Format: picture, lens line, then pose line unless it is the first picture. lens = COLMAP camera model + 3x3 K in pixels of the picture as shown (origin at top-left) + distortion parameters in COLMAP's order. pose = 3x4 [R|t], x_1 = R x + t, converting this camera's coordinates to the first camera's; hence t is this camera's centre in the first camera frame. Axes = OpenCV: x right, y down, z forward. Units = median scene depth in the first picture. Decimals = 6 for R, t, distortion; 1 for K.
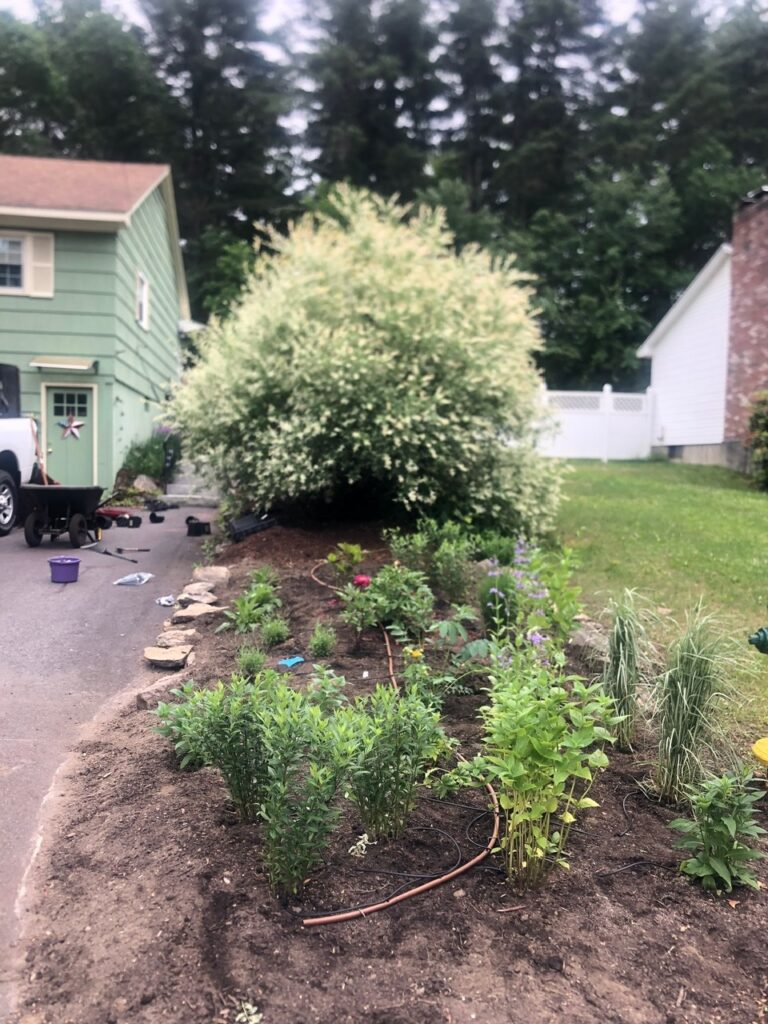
lens RADIAL K [[826.4, 0, 376.4], [0, 826.4, 511.2], [0, 0, 1]] dist [0.040513, -0.042242]
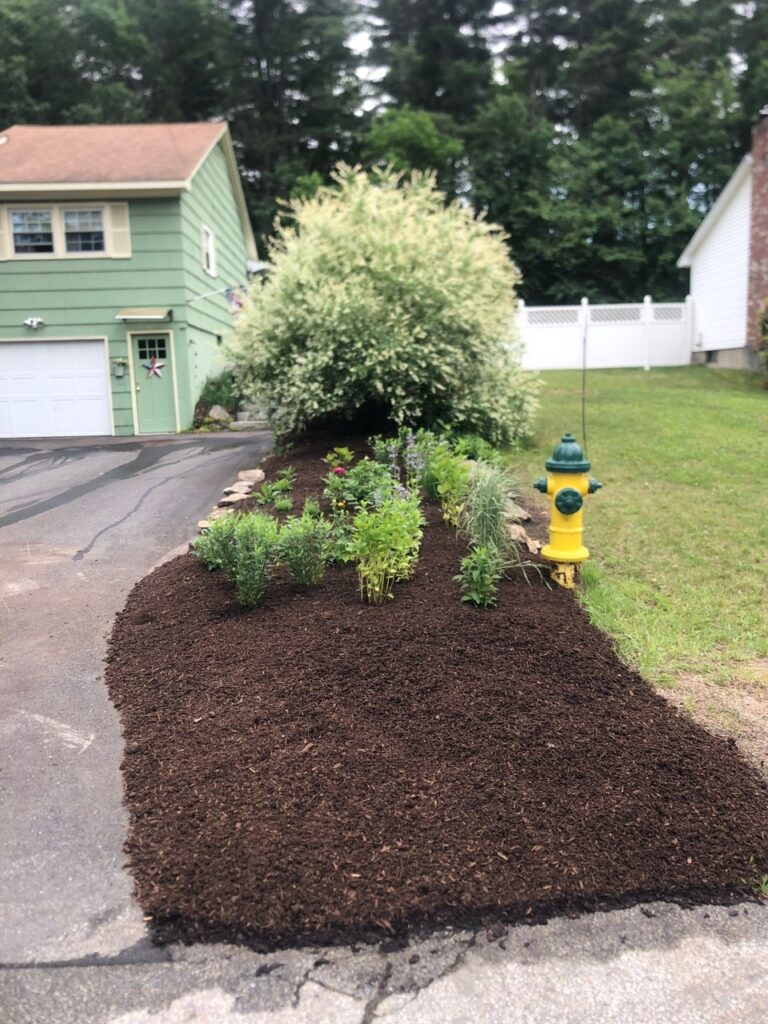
lens RADIAL K [[826.4, 0, 390.9], [0, 826.4, 507.3], [0, 0, 1]] dist [0.040513, -0.042242]
pose [[0.994125, -0.039835, -0.100645, 0.081834], [0.048674, 0.995023, 0.086948, 0.010554], [0.096681, -0.091336, 0.991116, -0.164106]]
